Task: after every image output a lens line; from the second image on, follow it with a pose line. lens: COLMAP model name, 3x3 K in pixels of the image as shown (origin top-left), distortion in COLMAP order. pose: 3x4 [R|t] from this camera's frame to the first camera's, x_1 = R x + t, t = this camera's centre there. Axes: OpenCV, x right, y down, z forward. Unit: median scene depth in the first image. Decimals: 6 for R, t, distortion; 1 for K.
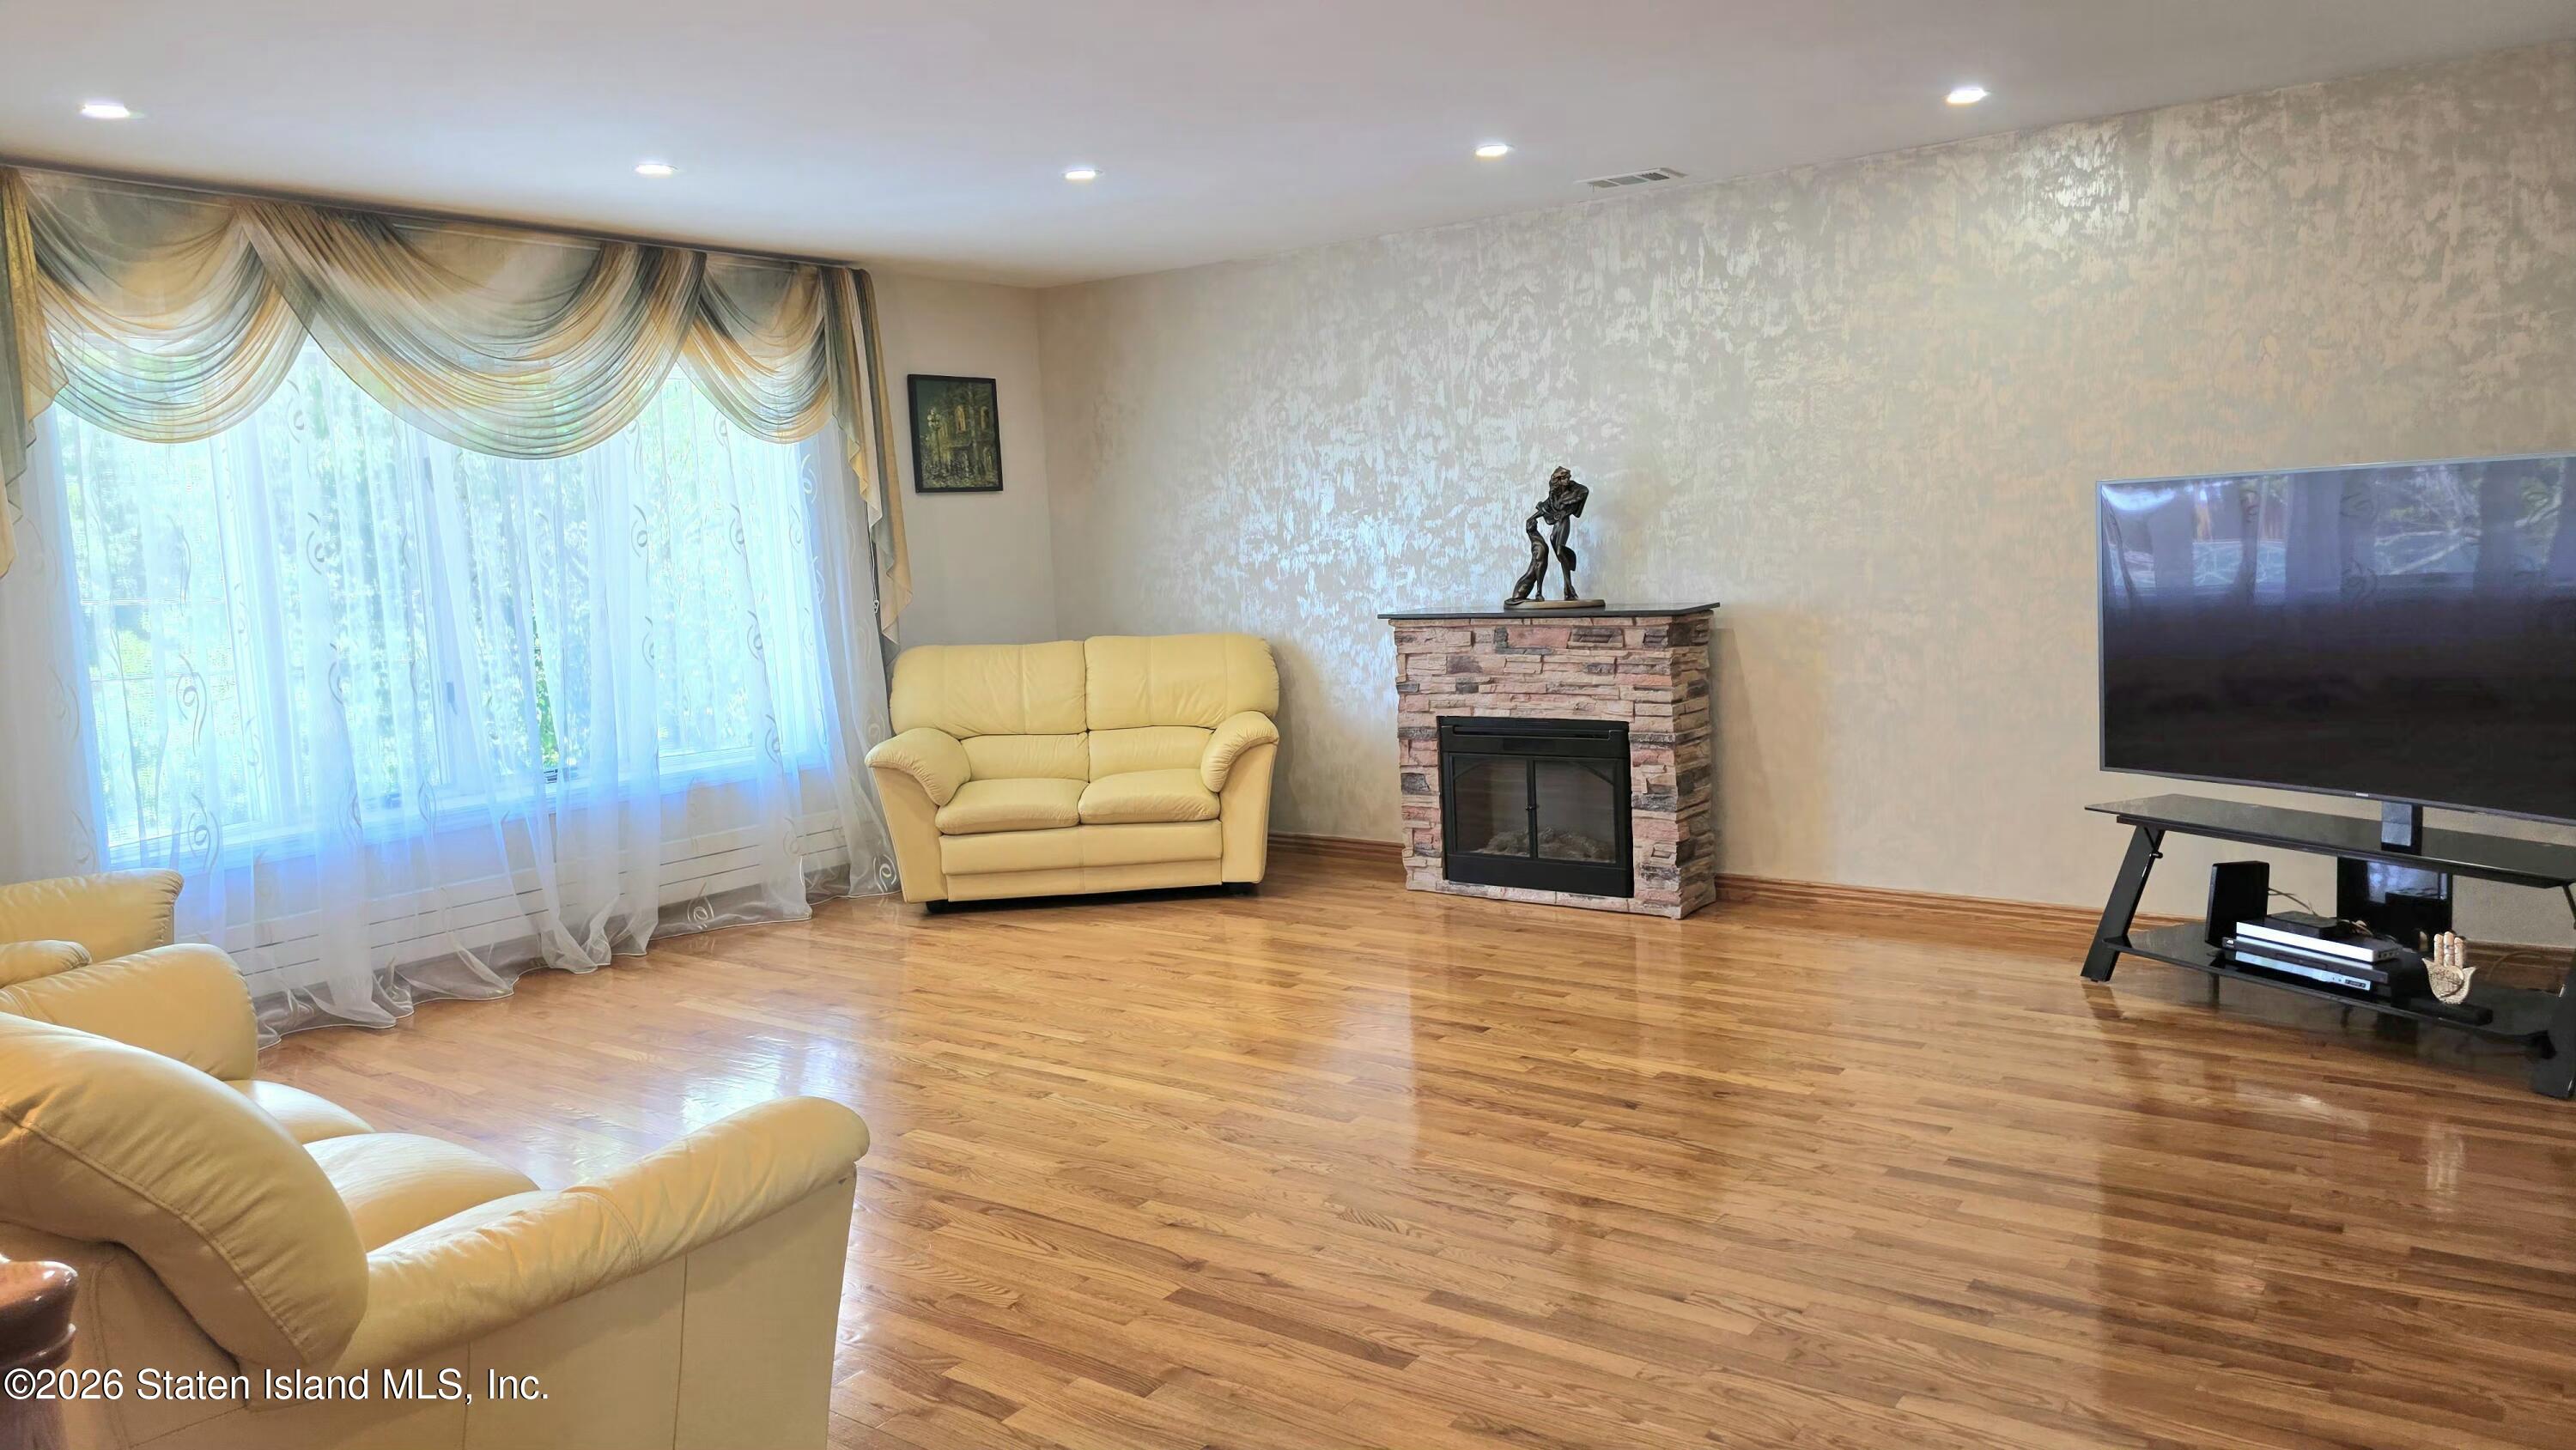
lens RADIAL K [[1771.9, 0, 1288.0], [0, 1771.9, 725.0], [0, 0, 1]] dist [0.075710, -0.091322]
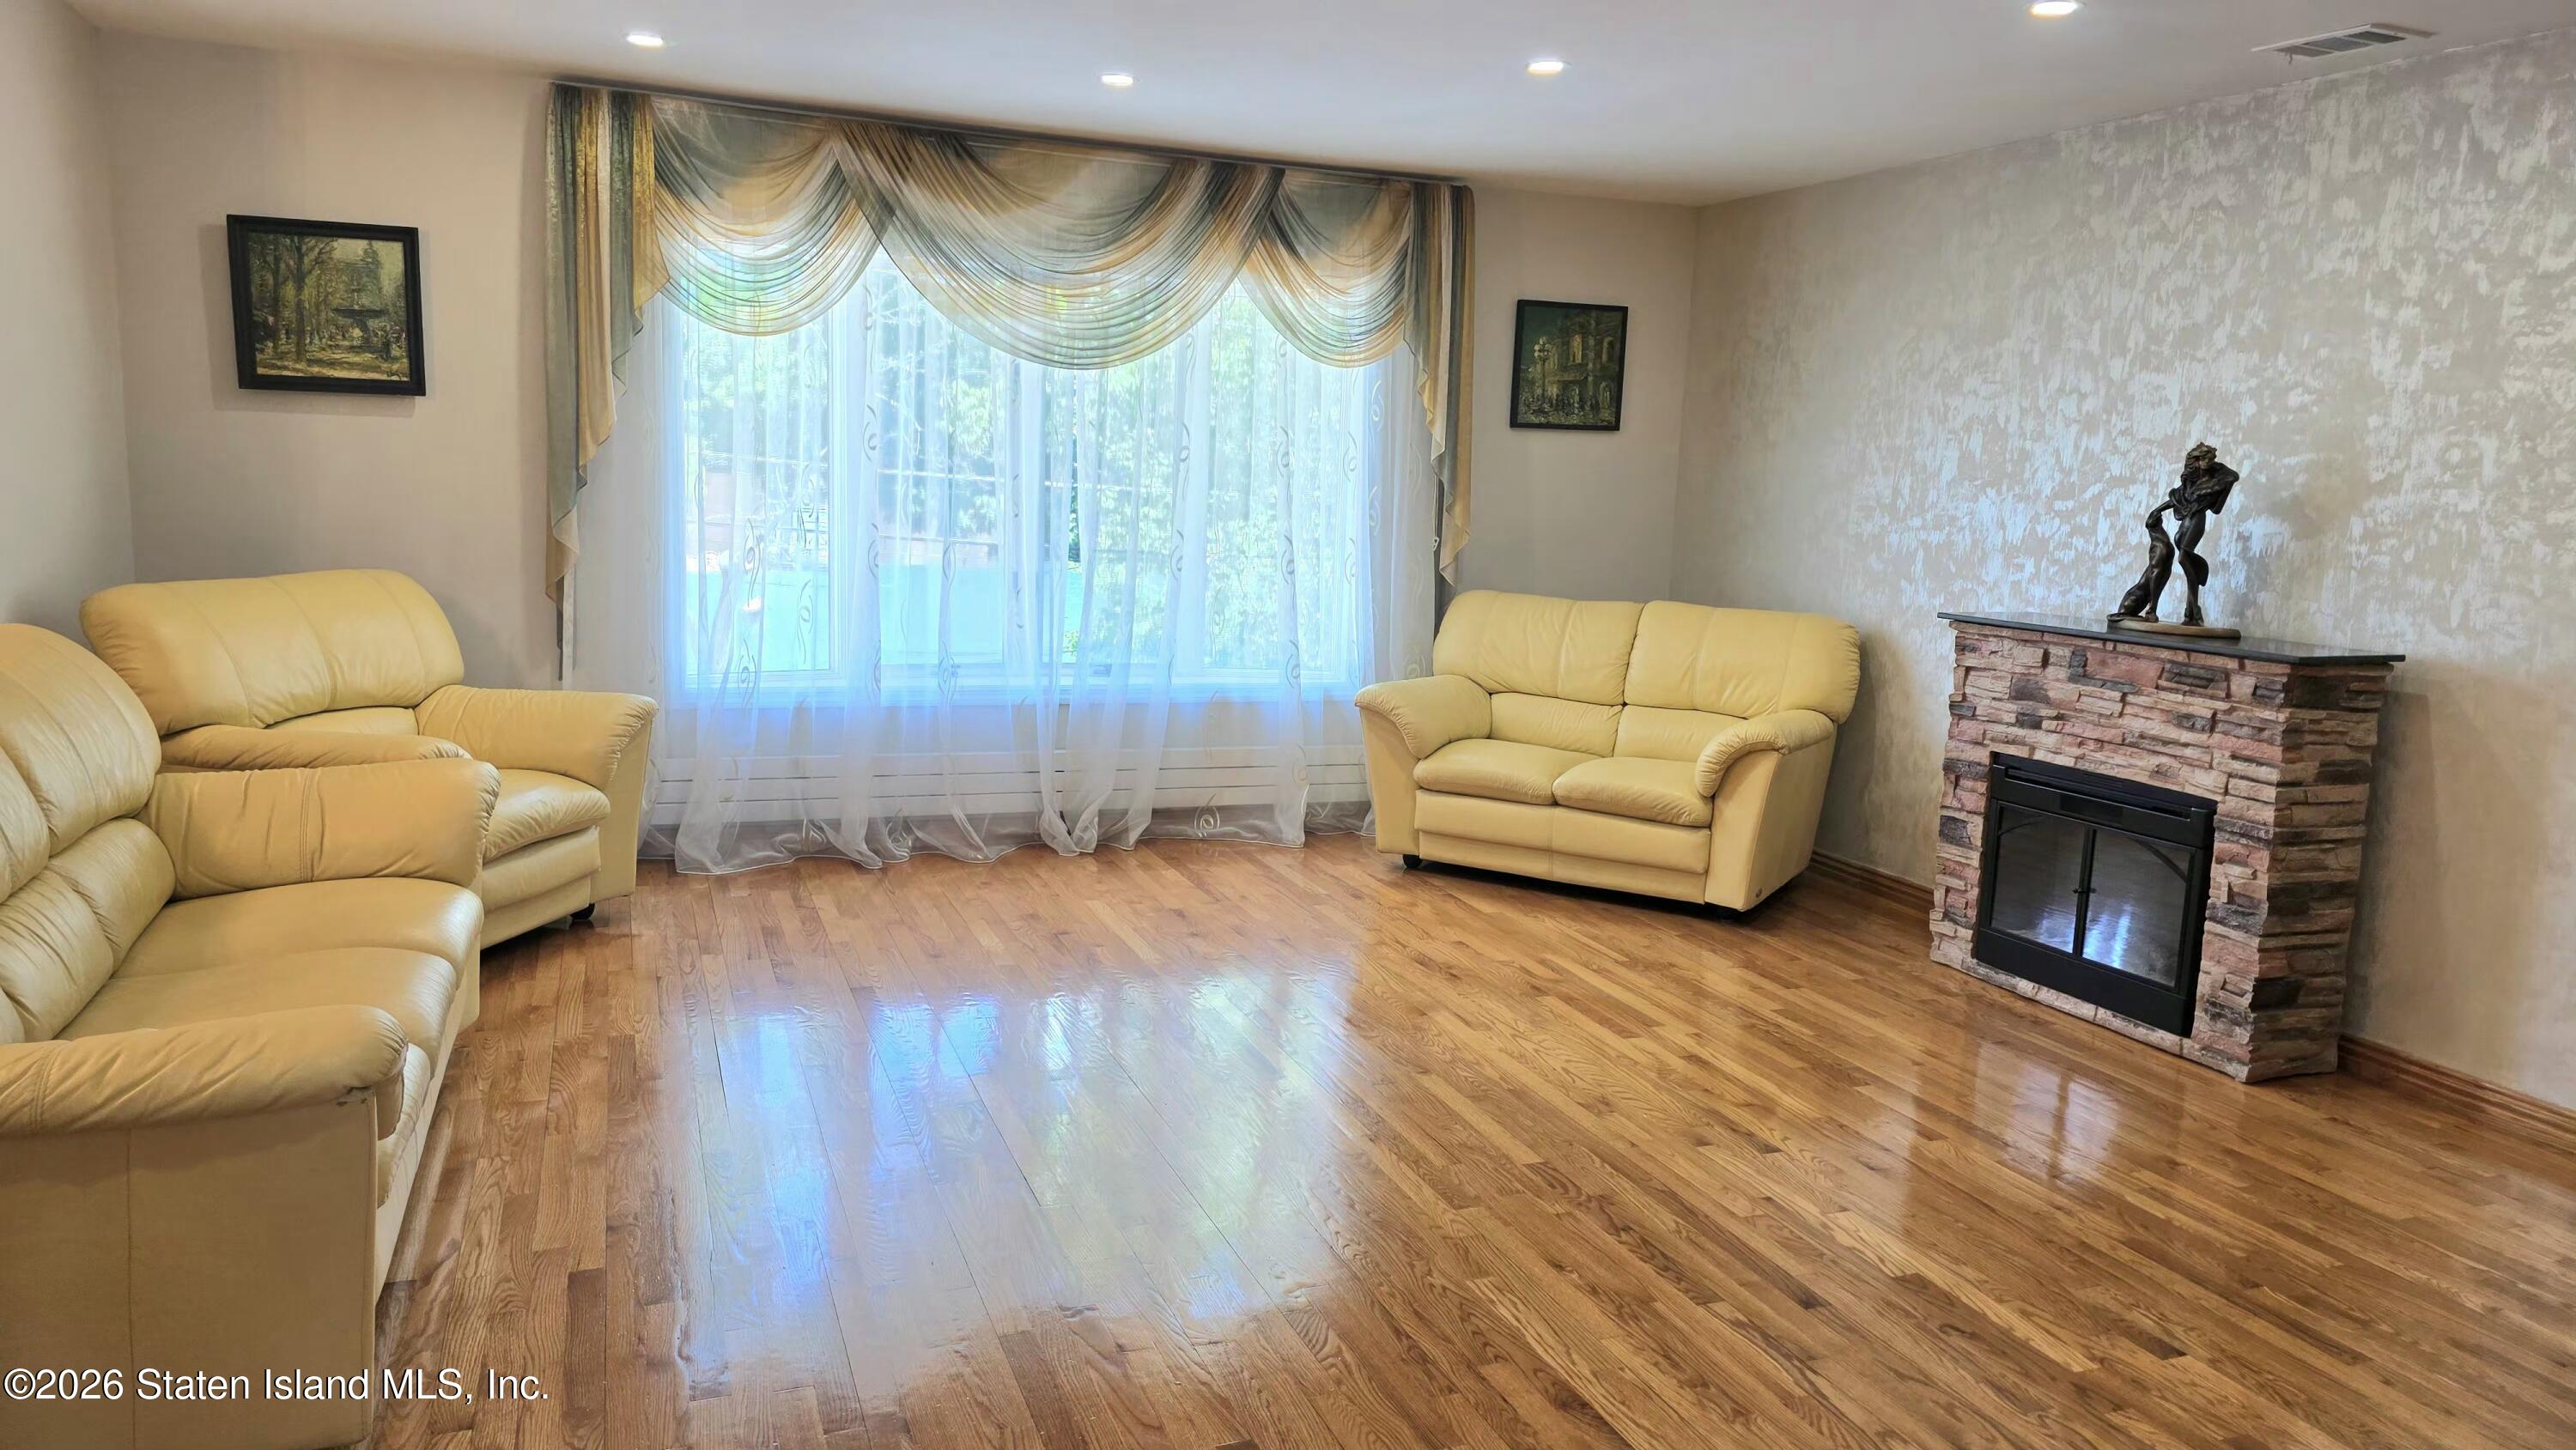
lens RADIAL K [[1771.9, 0, 1288.0], [0, 1771.9, 725.0], [0, 0, 1]] dist [0.075710, -0.091322]
pose [[0.832588, 0.156046, -0.531458, 0.261547], [-0.137351, 0.987692, 0.074830, -0.035170], [0.536594, 0.010694, 0.843773, 0.178513]]
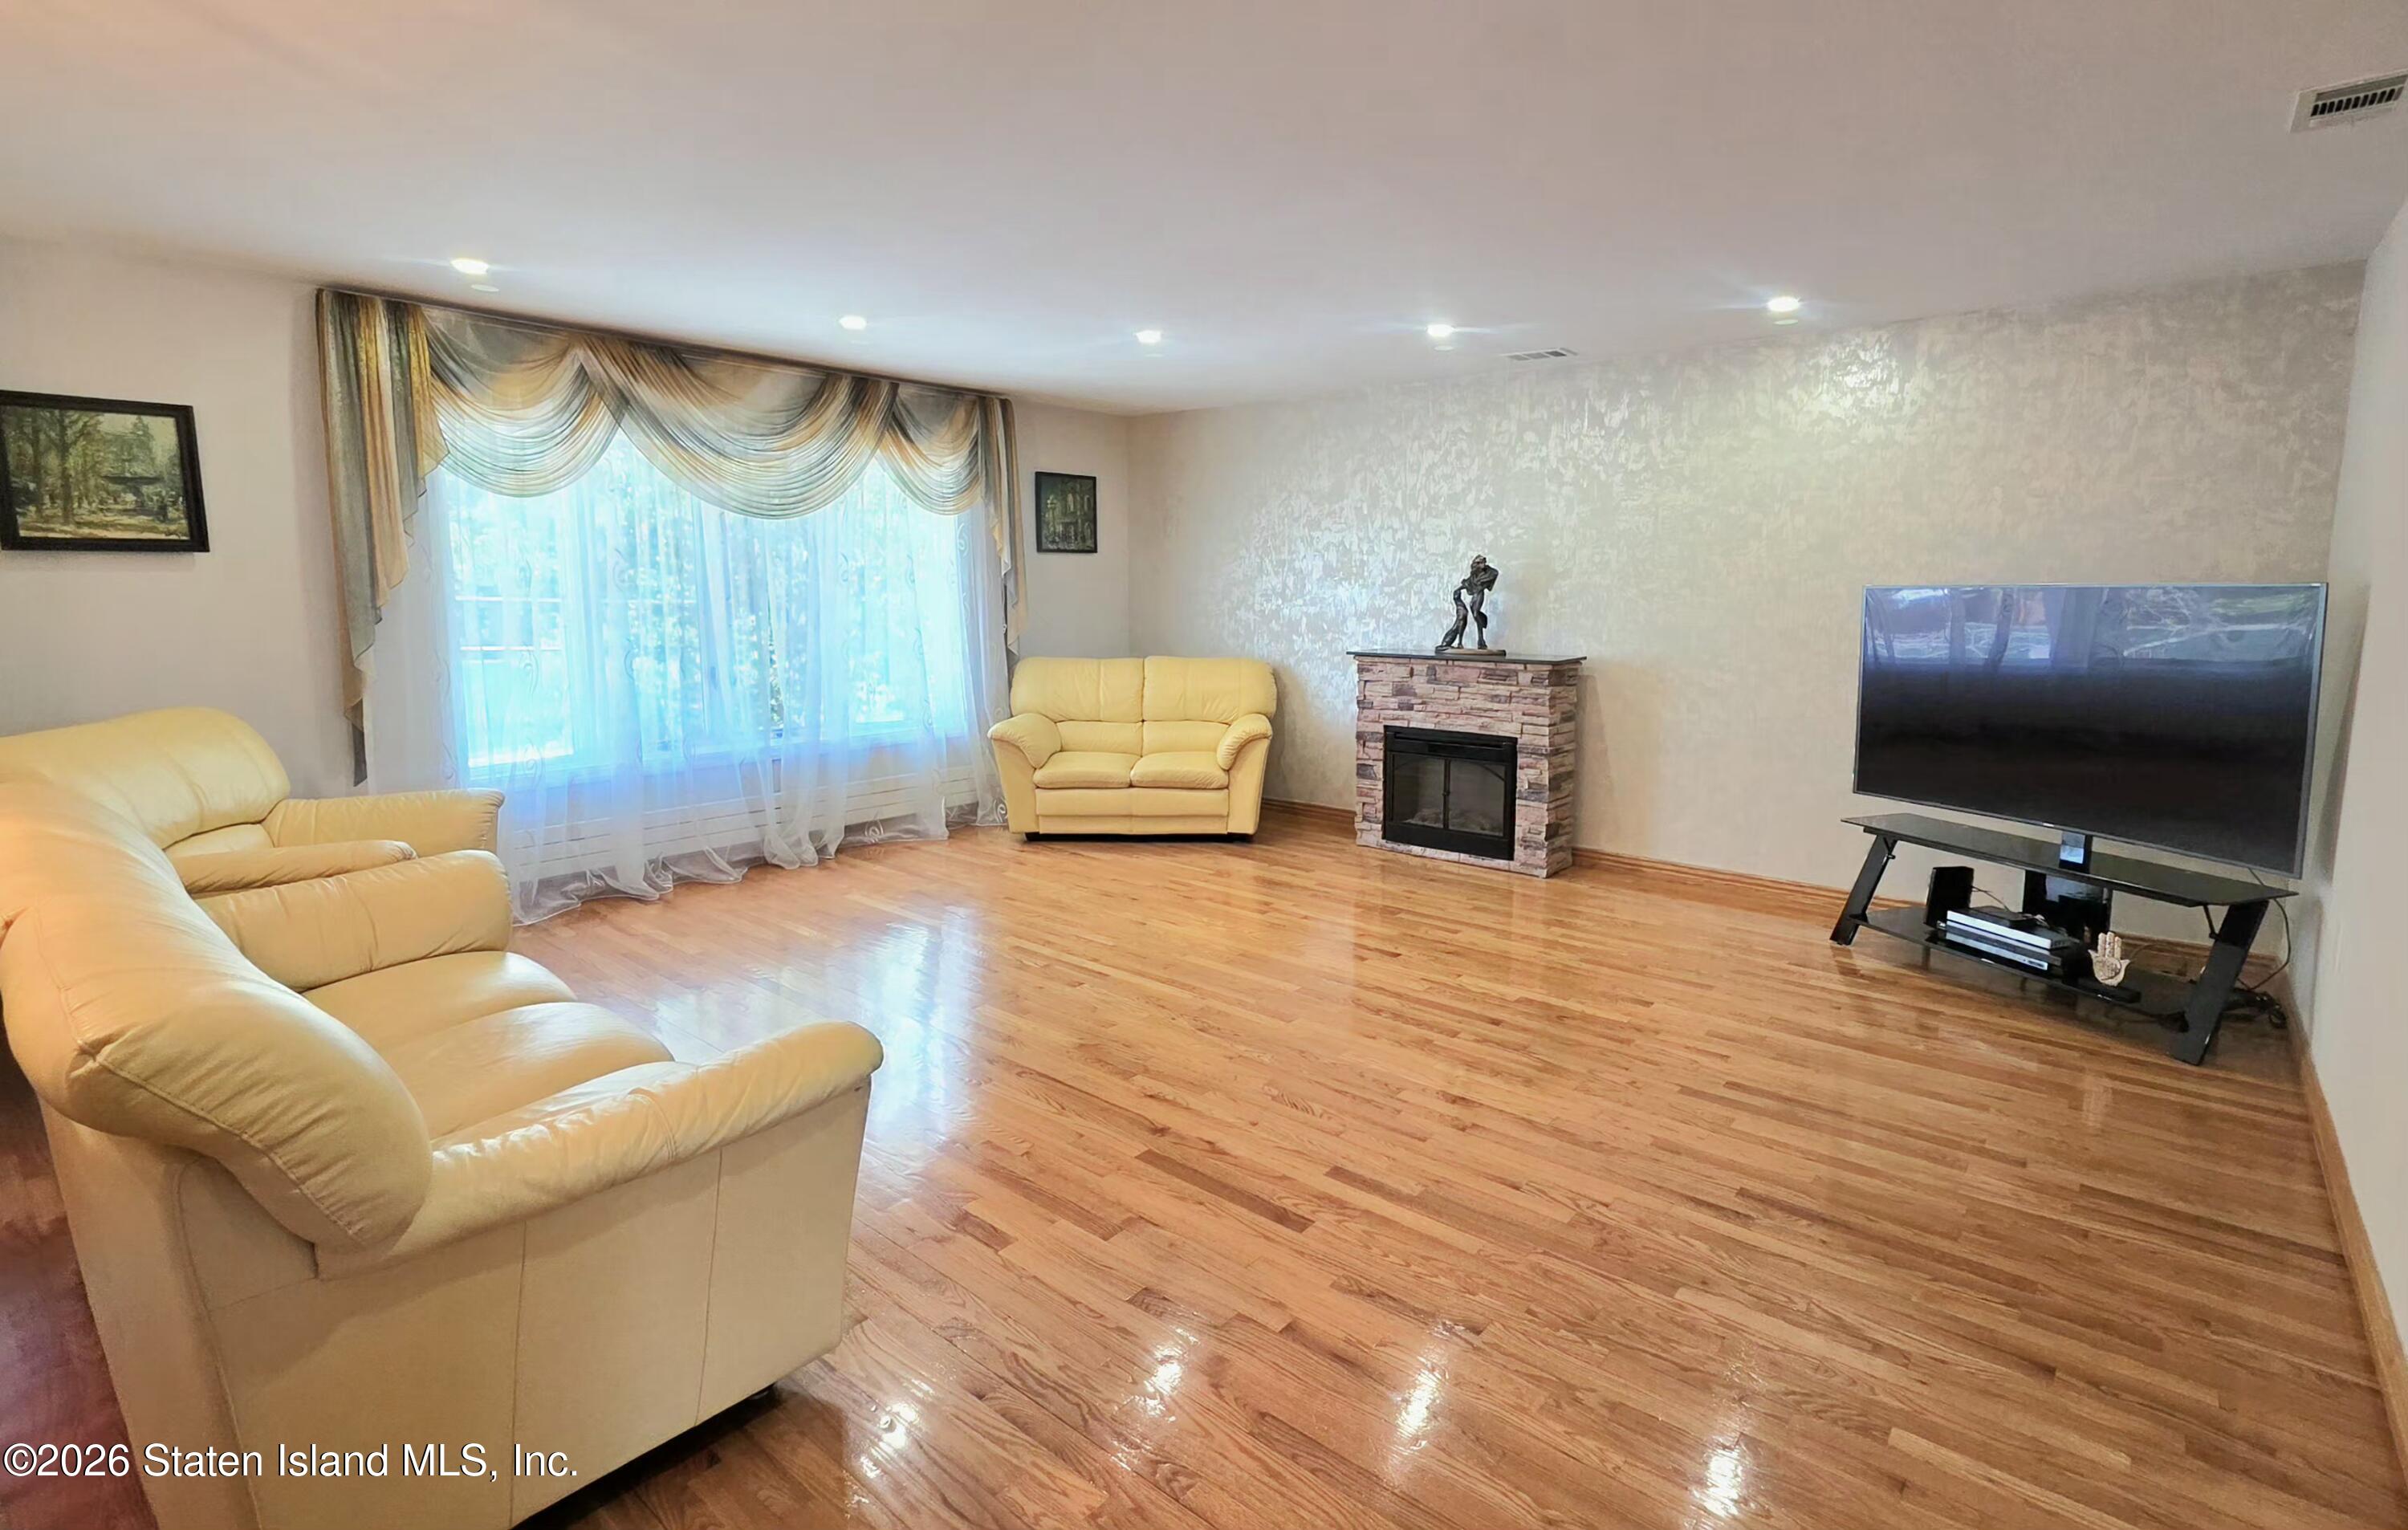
lens RADIAL K [[1156.5, 0, 1245.8], [0, 1156.5, 720.3], [0, 0, 1]] dist [0.001818, 0.000881]
pose [[0.997203, 0.054153, -0.051518, 0.022779], [-0.053690, 0.998504, 0.010334, -0.013356], [0.052001, -0.007539, 0.998619, 0.068804]]
